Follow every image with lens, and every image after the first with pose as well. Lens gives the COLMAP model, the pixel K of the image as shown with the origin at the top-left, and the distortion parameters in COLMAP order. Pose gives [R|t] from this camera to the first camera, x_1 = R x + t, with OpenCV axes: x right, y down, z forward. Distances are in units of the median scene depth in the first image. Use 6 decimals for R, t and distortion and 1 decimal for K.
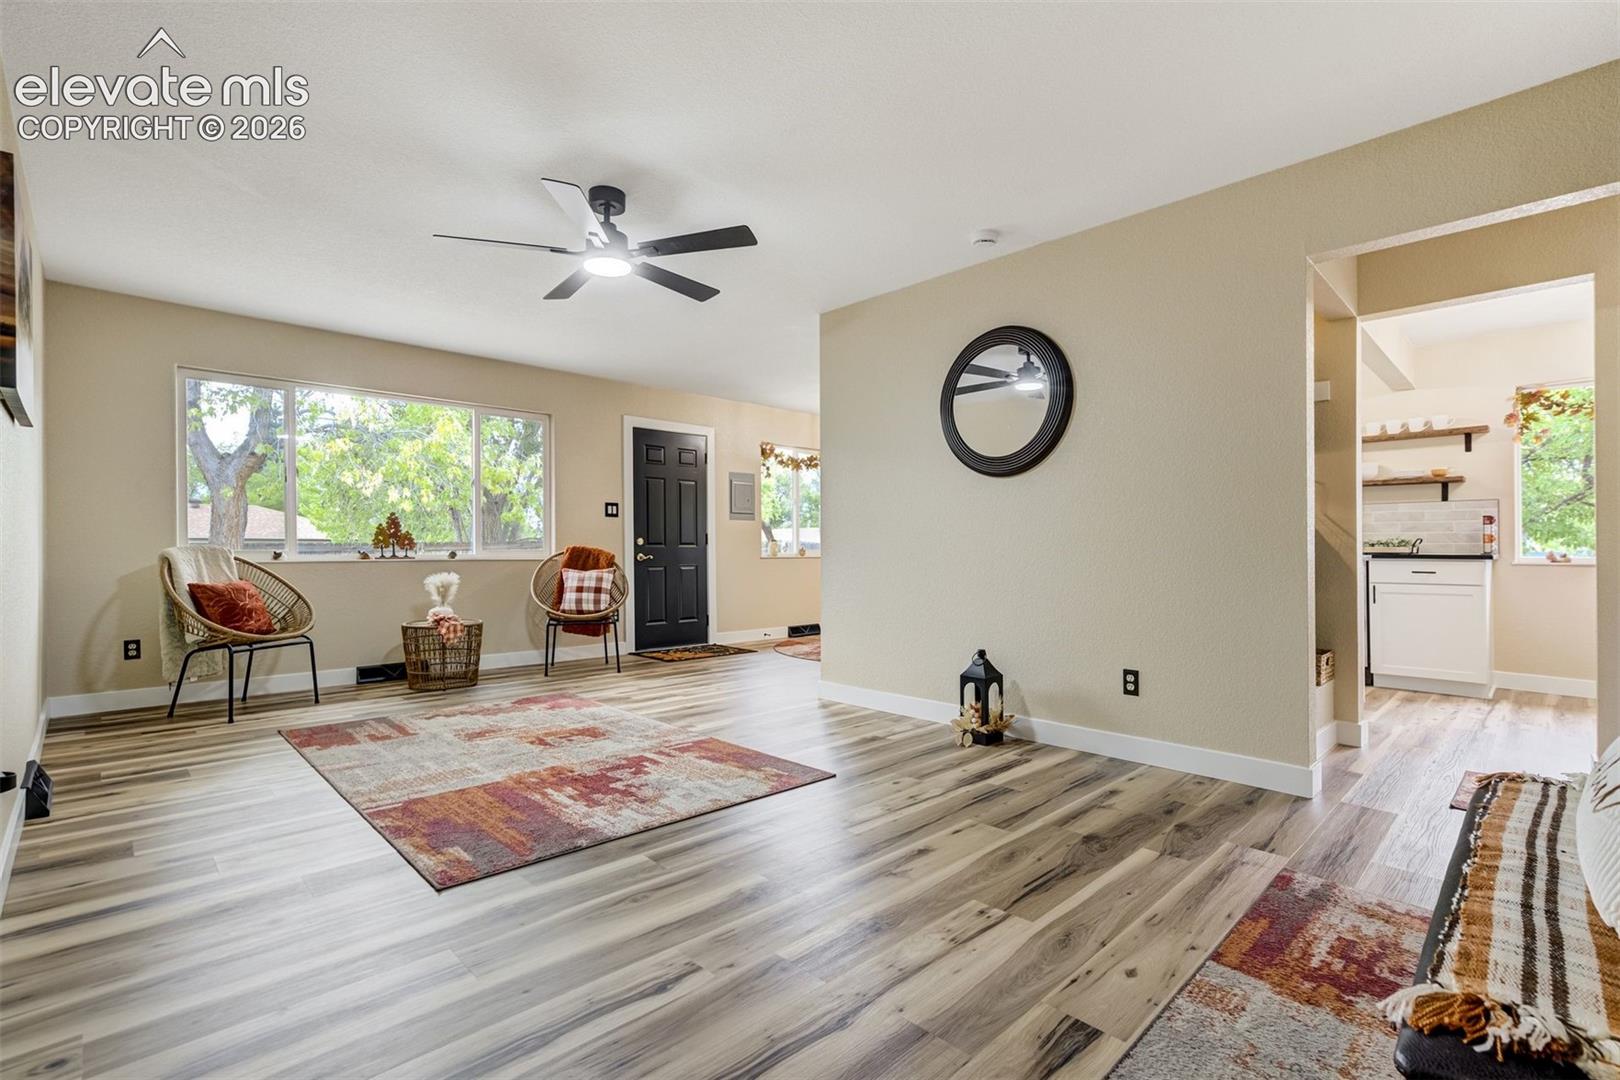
lens RADIAL K [[743.8, 0, 814.6], [0, 743.8, 547.1], [0, 0, 1]] dist [-0.003797, -0.000031]
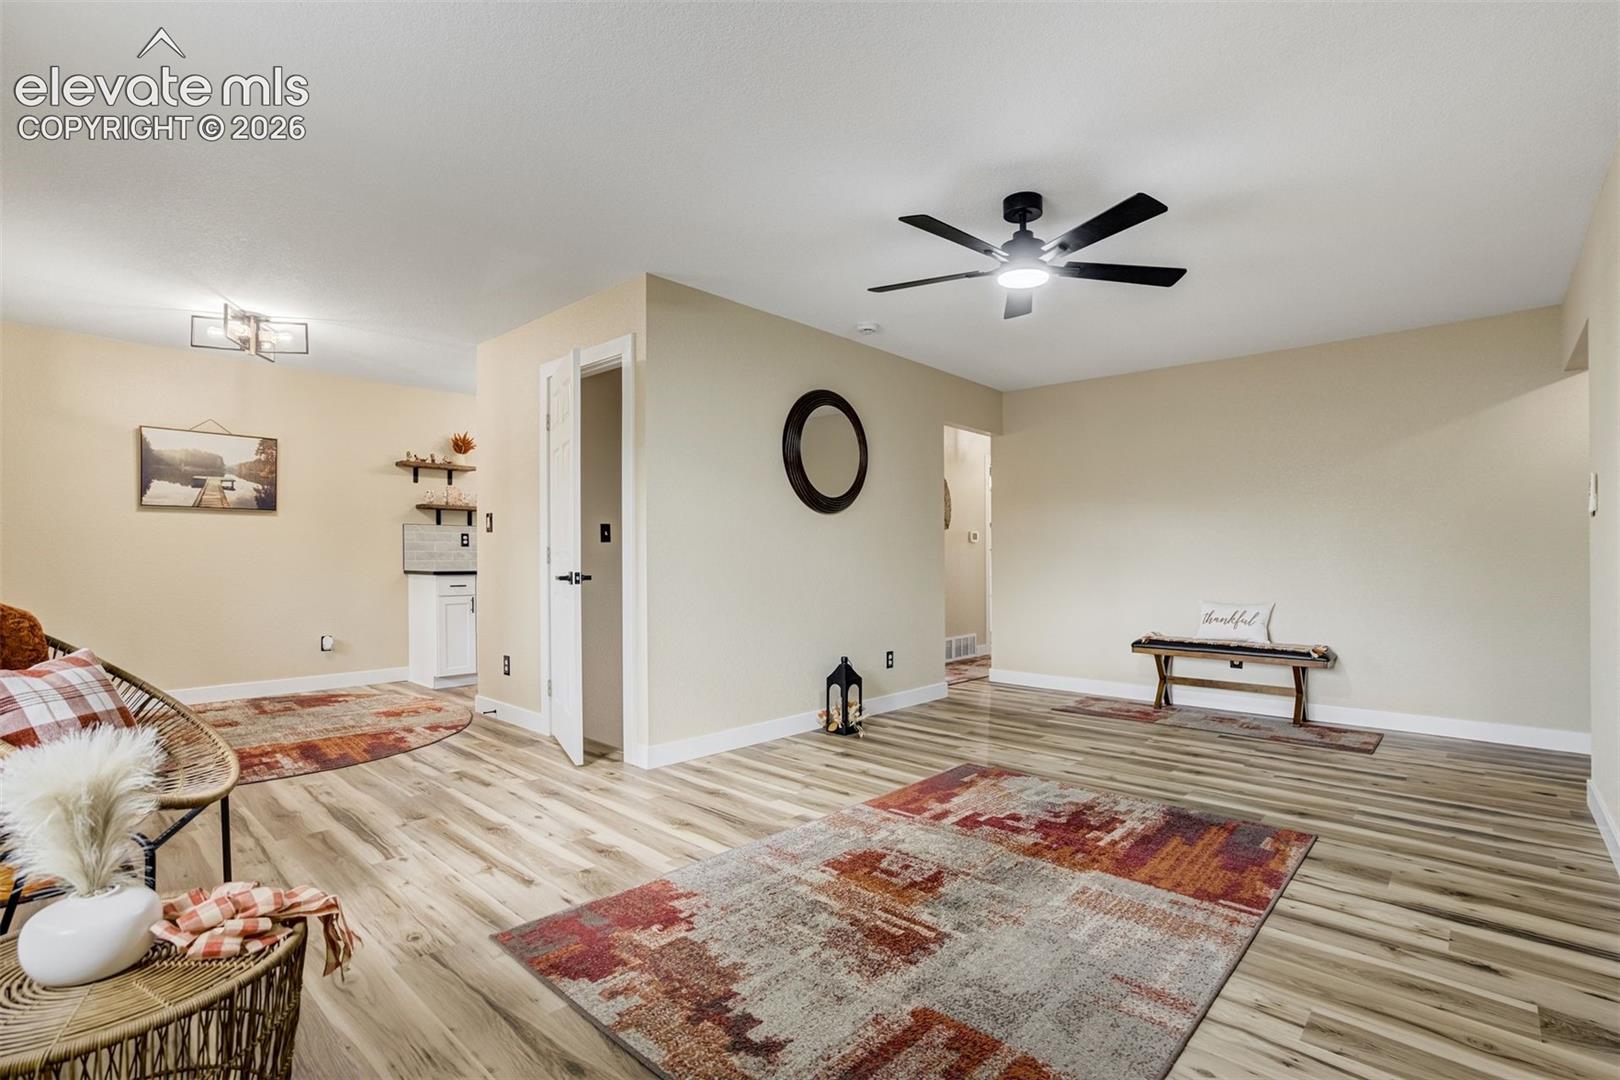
lens RADIAL K [[762.0, 0, 815.3], [0, 762.0, 555.0], [0, 0, 1]] dist [-0.084857, 0.037936]
pose [[-0.053766, 0.003399, 0.998548, -1.180490], [-0.004521, 0.999983, -0.003648, -0.026206], [-0.998543, -0.004711, -0.053750, 1.309501]]
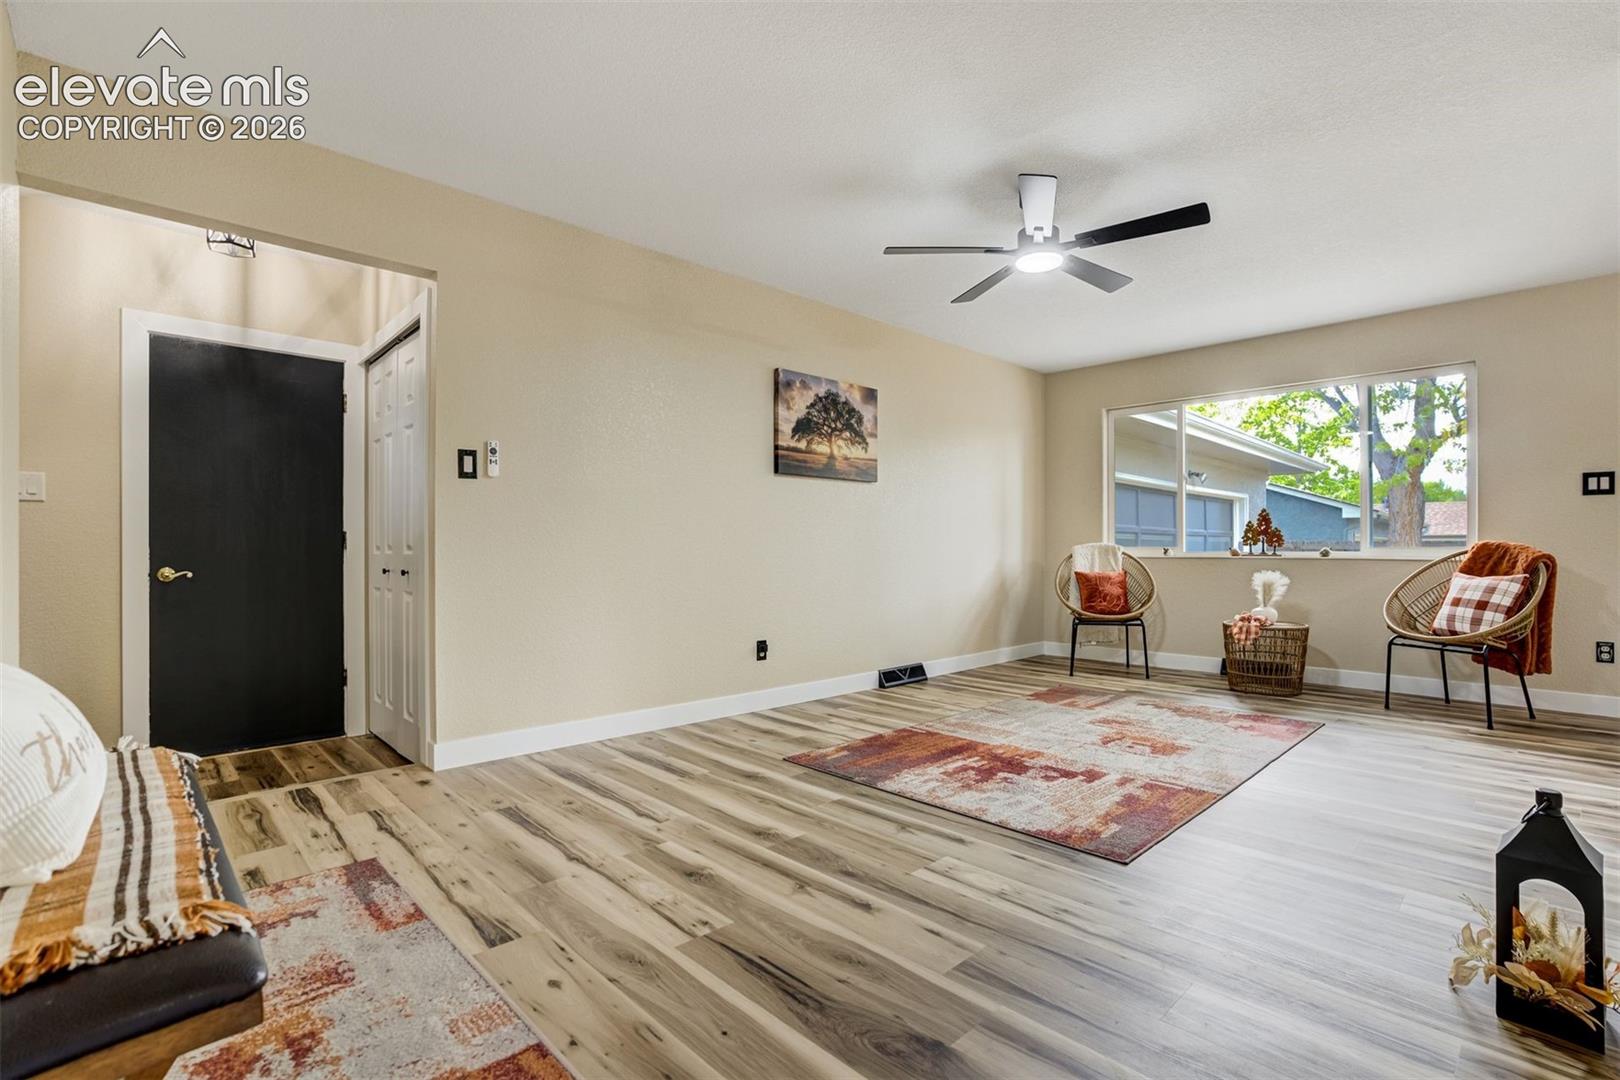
lens RADIAL K [[762.0, 0, 815.3], [0, 762.0, 555.0], [0, 0, 1]] dist [-0.084857, 0.037936]
pose [[-0.007453, 0.006503, -0.999951, 0.722148], [0.000200, 0.999979, 0.006502, 0.012928], [0.999972, -0.000152, -0.007454, 0.711720]]
